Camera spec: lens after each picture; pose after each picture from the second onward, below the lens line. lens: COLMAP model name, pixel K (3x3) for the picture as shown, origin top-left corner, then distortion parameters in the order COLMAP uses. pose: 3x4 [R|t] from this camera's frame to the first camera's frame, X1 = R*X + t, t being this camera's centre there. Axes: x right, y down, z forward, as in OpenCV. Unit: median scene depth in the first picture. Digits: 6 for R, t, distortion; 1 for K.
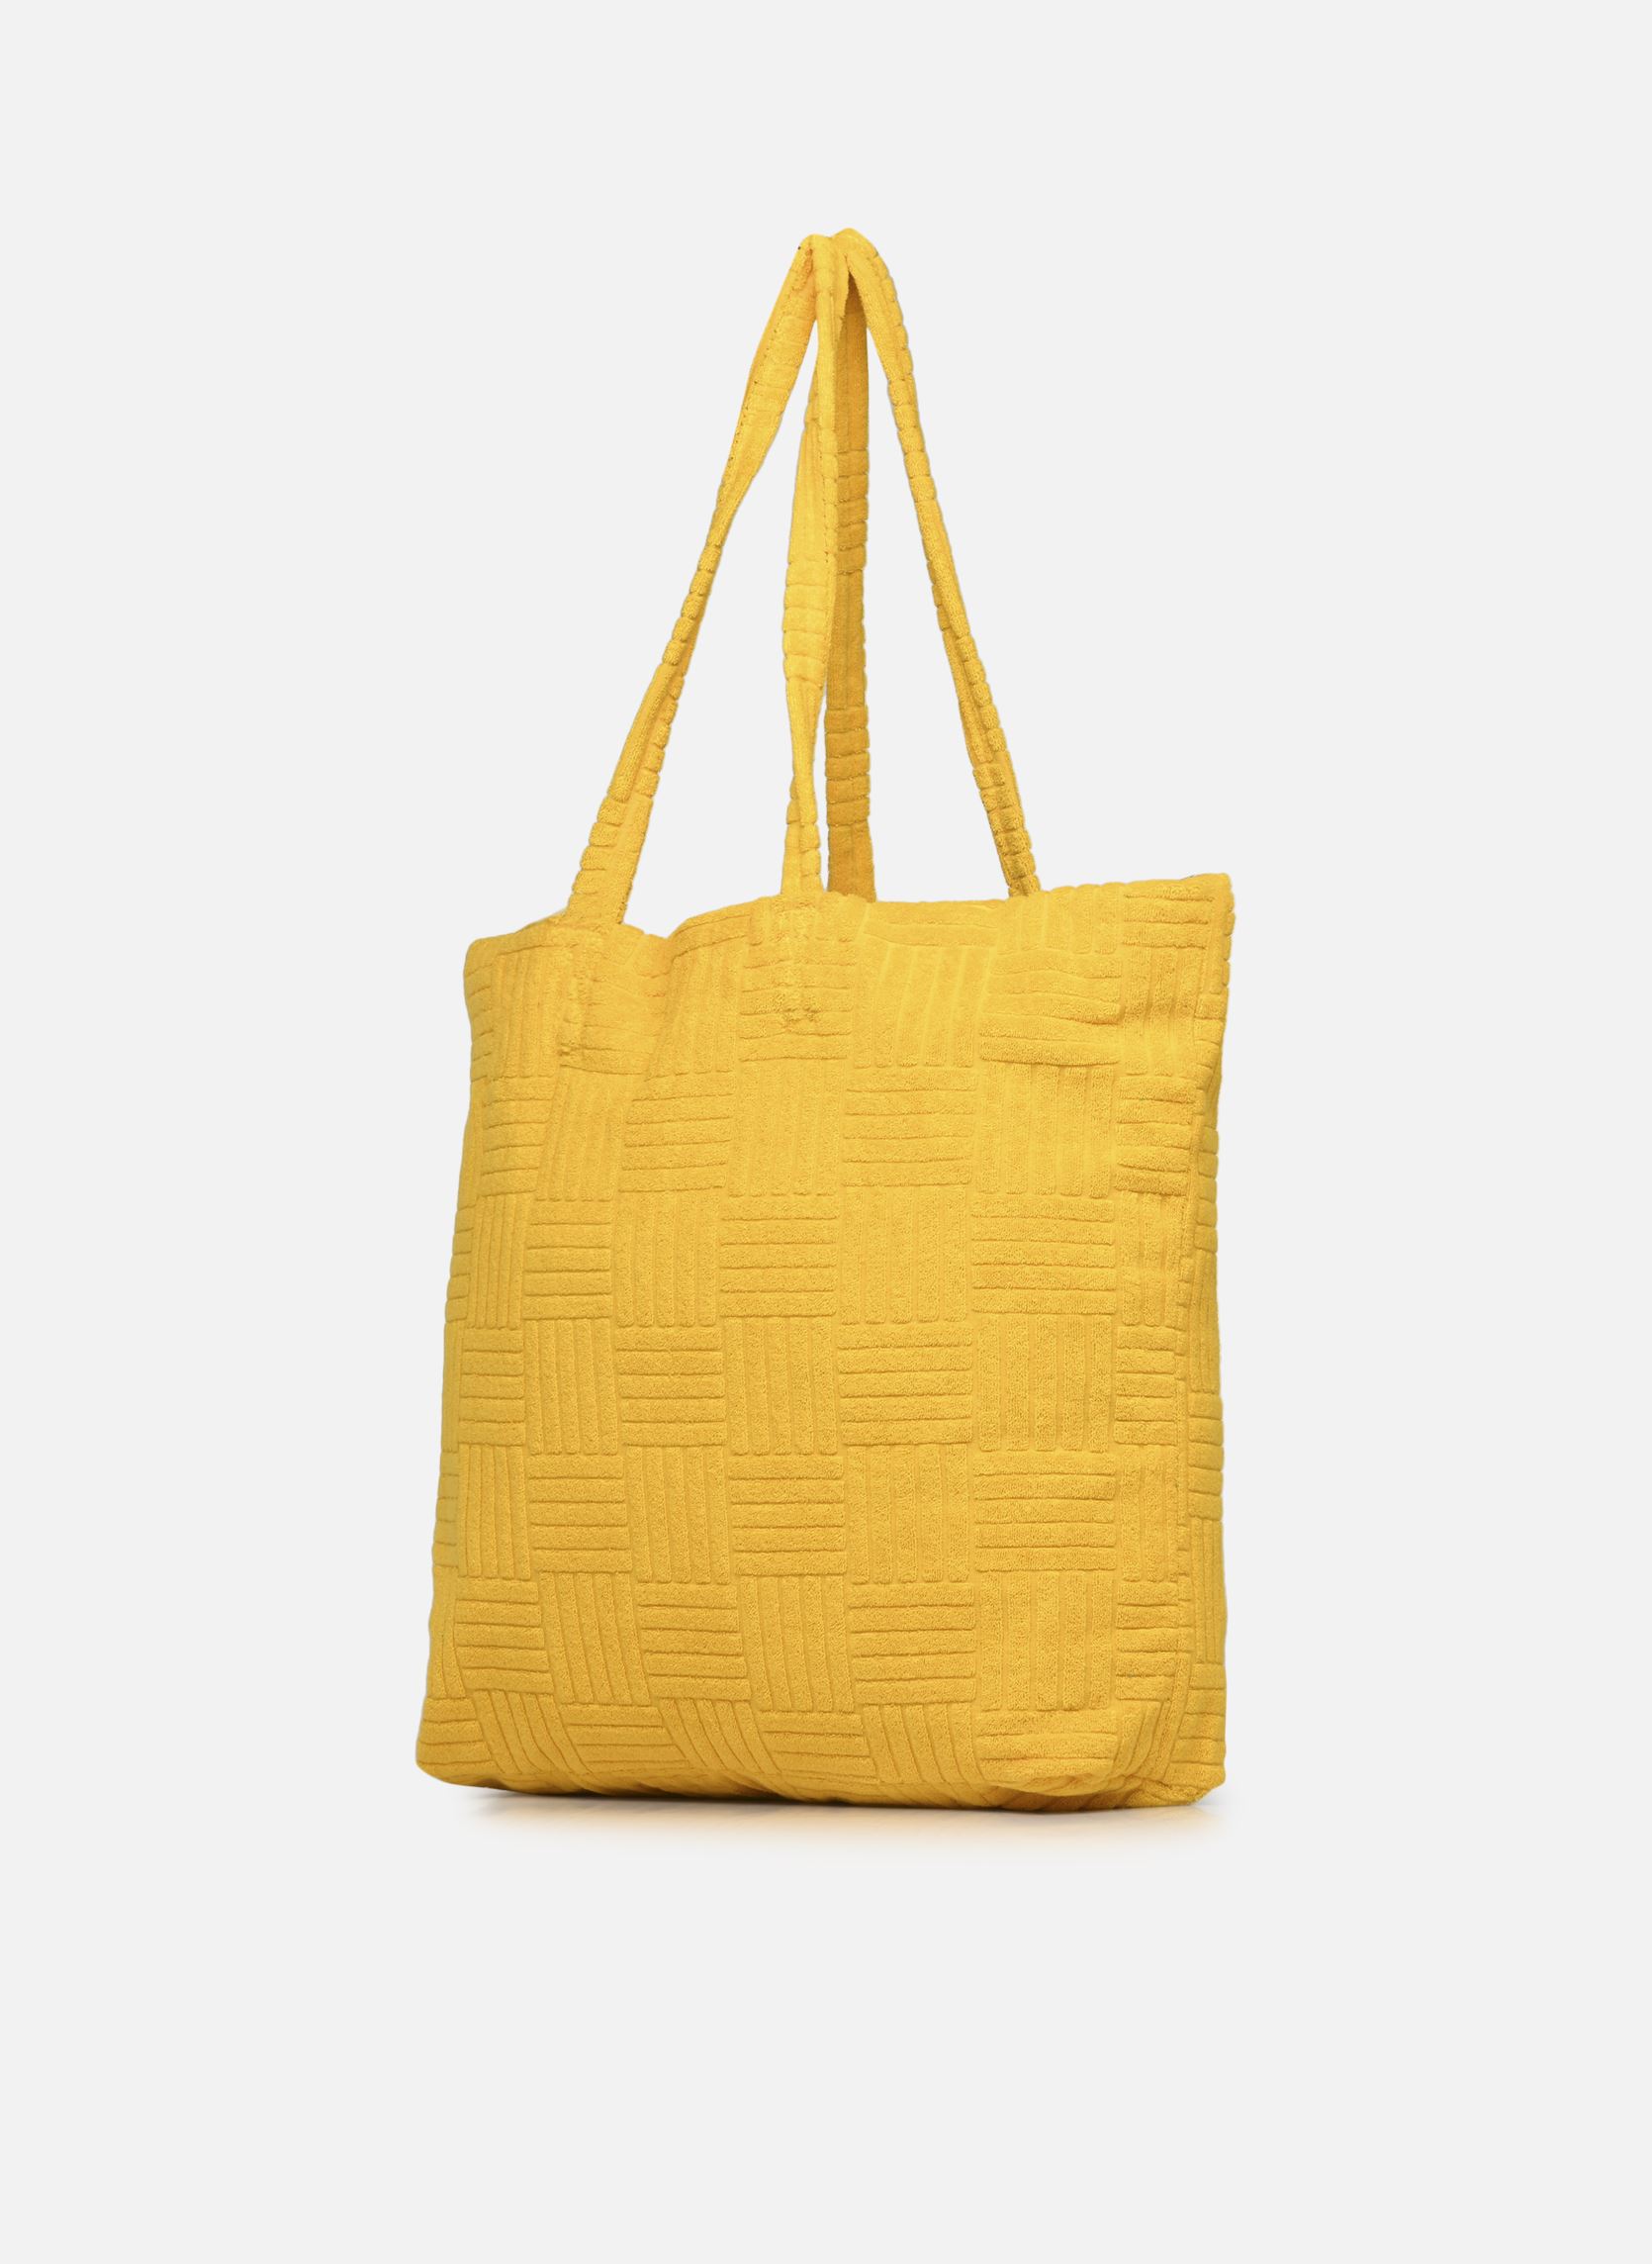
lens RADIAL K [[7921.1, 0, 826.0], [0, 7921.1, 1132.0], [0, 0, 1]] dist [-0.114476, -0.613434]
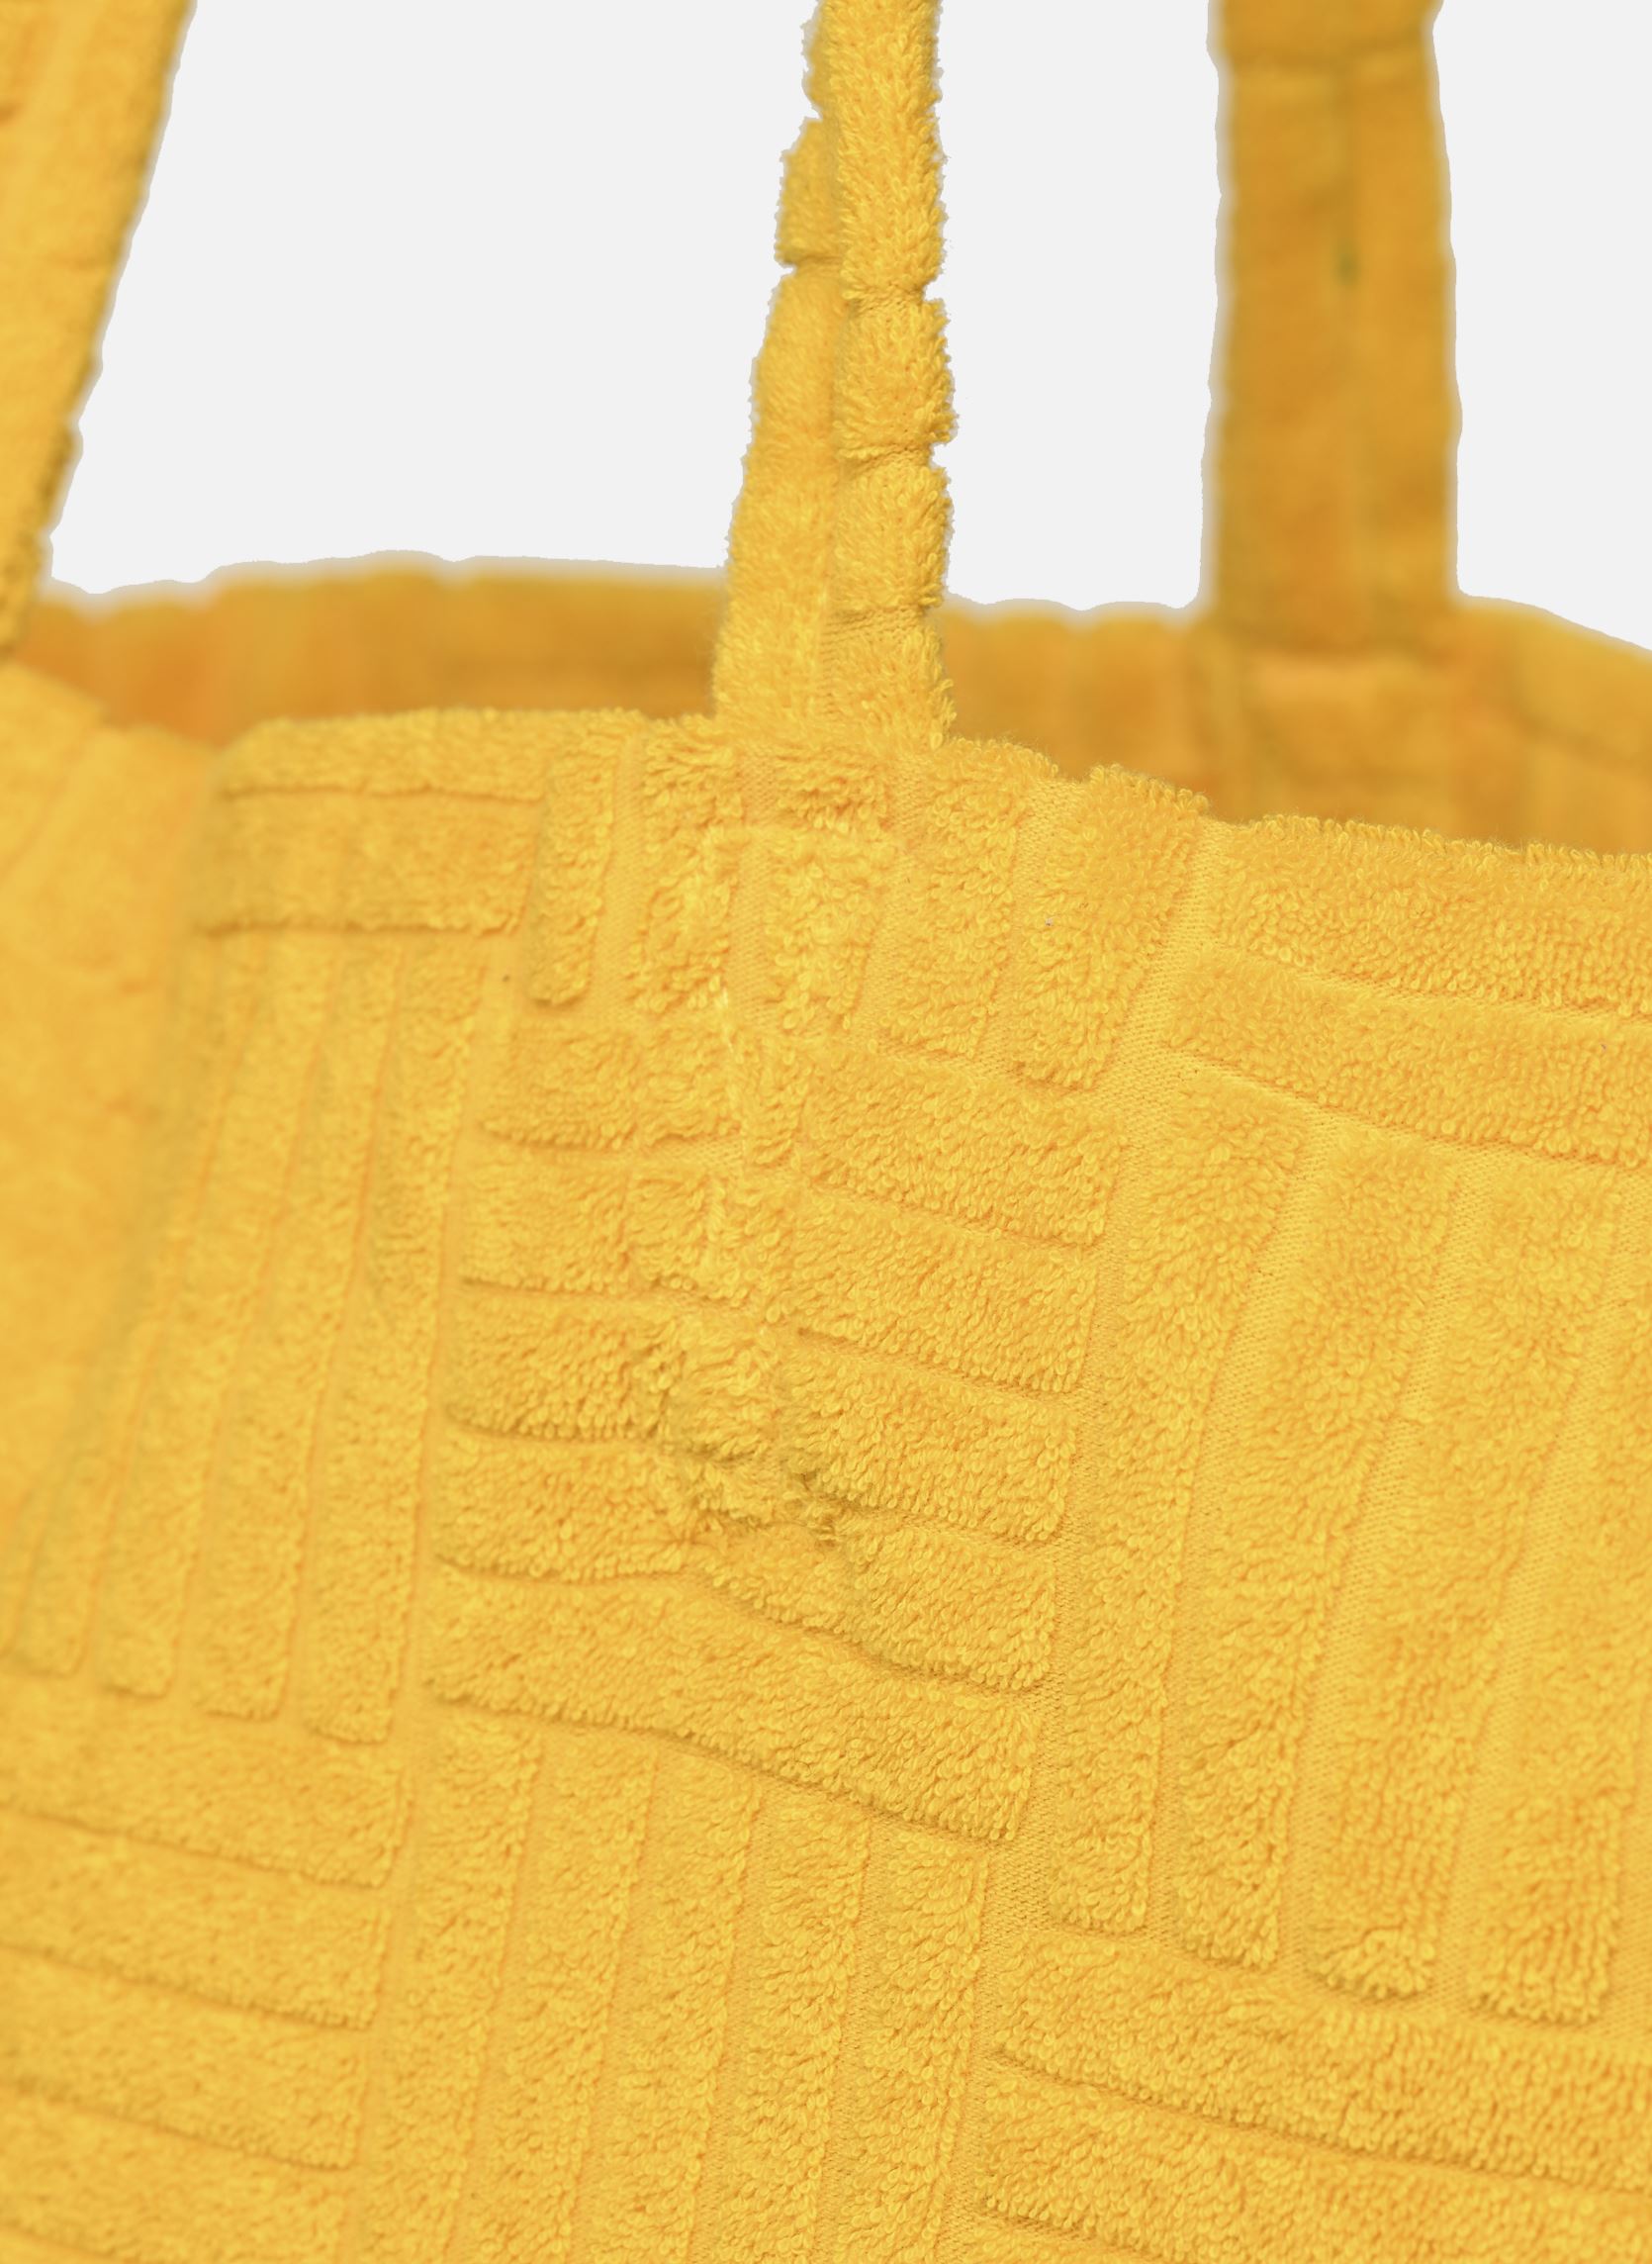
lens RADIAL K [[7921.1, 0, 826.0], [0, 7921.1, 1132.0], [0, 0, 1]] dist [-0.114476, -0.613434]
pose [[0.988949, 0.059114, -0.135962, 0.019709], [-0.029530, 0.977236, 0.210092, -0.056428], [0.145286, -0.203755, 0.968182, 0.845085]]
